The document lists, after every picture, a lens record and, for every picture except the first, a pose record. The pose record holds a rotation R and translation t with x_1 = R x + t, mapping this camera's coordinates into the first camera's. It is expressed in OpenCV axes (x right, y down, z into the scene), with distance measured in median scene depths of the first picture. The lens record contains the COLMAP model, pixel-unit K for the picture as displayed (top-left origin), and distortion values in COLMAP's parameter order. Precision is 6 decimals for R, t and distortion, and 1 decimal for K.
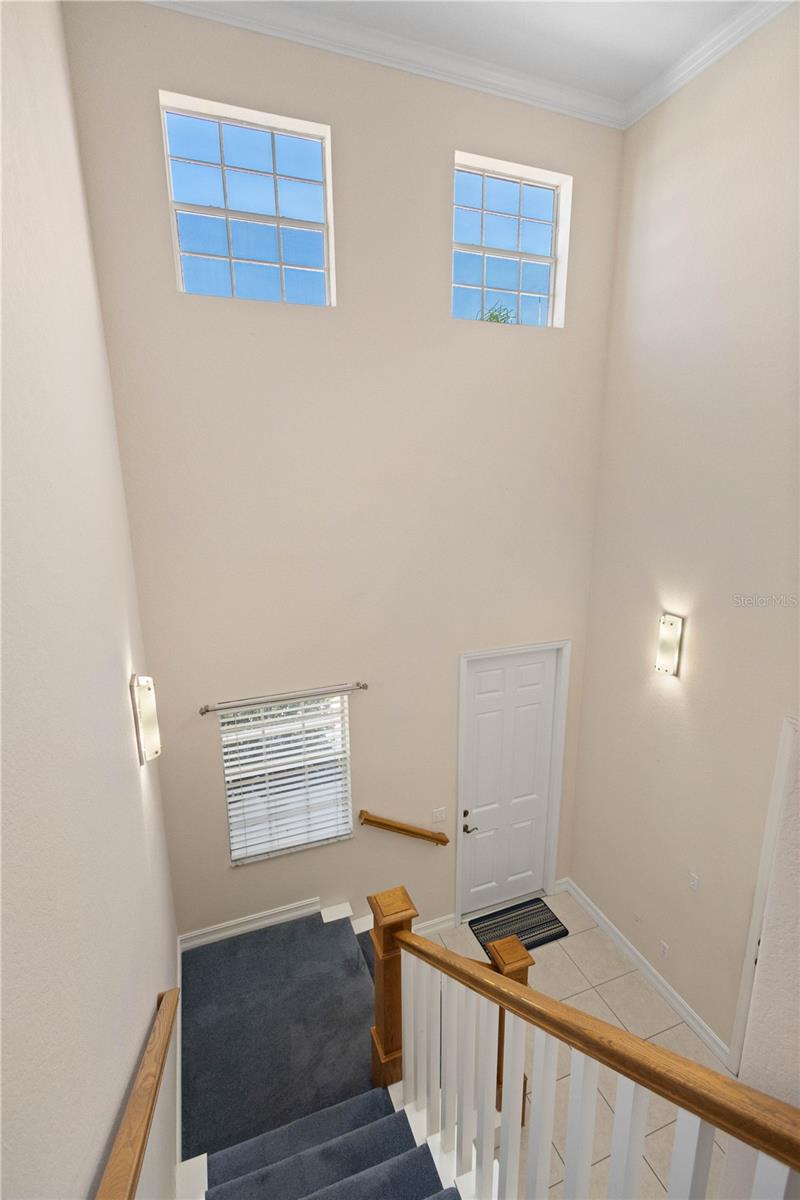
lens RADIAL K [[531.4, 0, 400.0], [0, 531.4, 600.0], [0, 0, 1]] dist [0.001612, 0.000122]
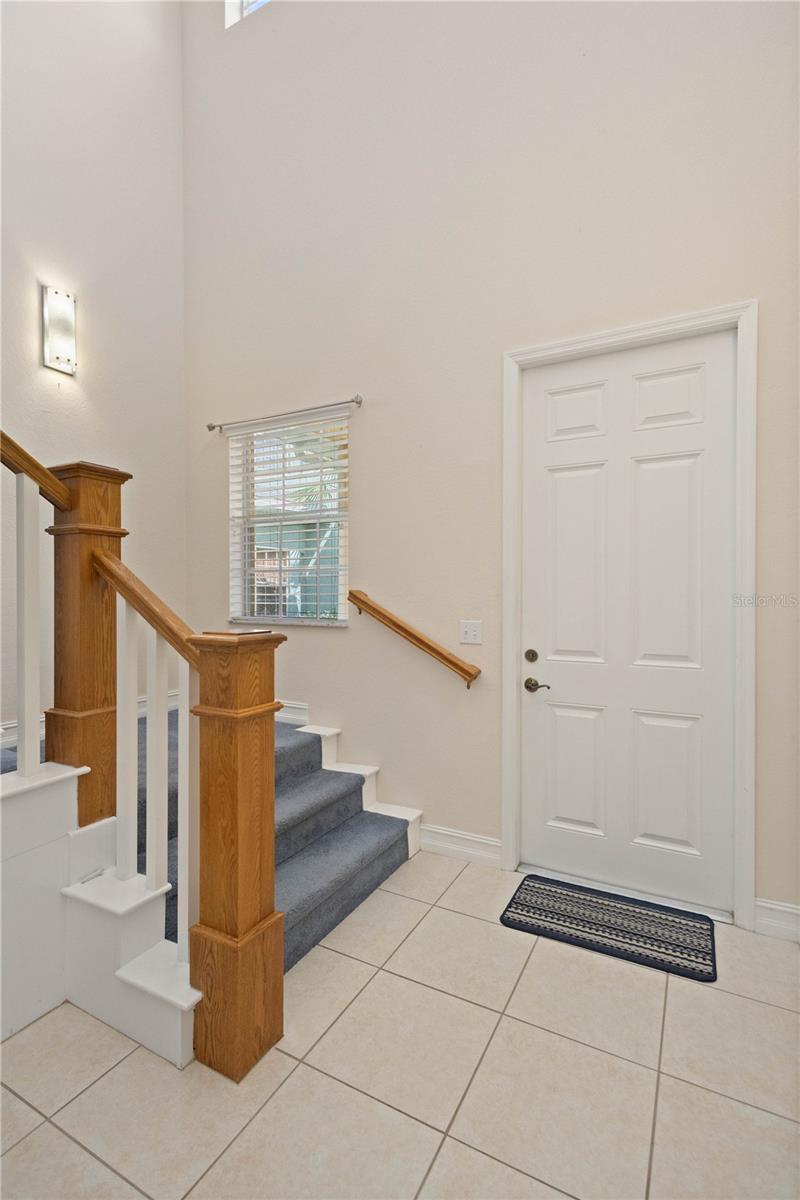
lens RADIAL K [[552.3, 0, 400.0], [0, 552.3, 600.0], [0, 0, 1]] dist [0.001006, 0.000092]
pose [[0.658914, 0.013465, -0.752098, 0.485138], [-0.173517, 0.975596, -0.134552, 0.456116], [0.731932, 0.219160, 0.645170, 0.509278]]
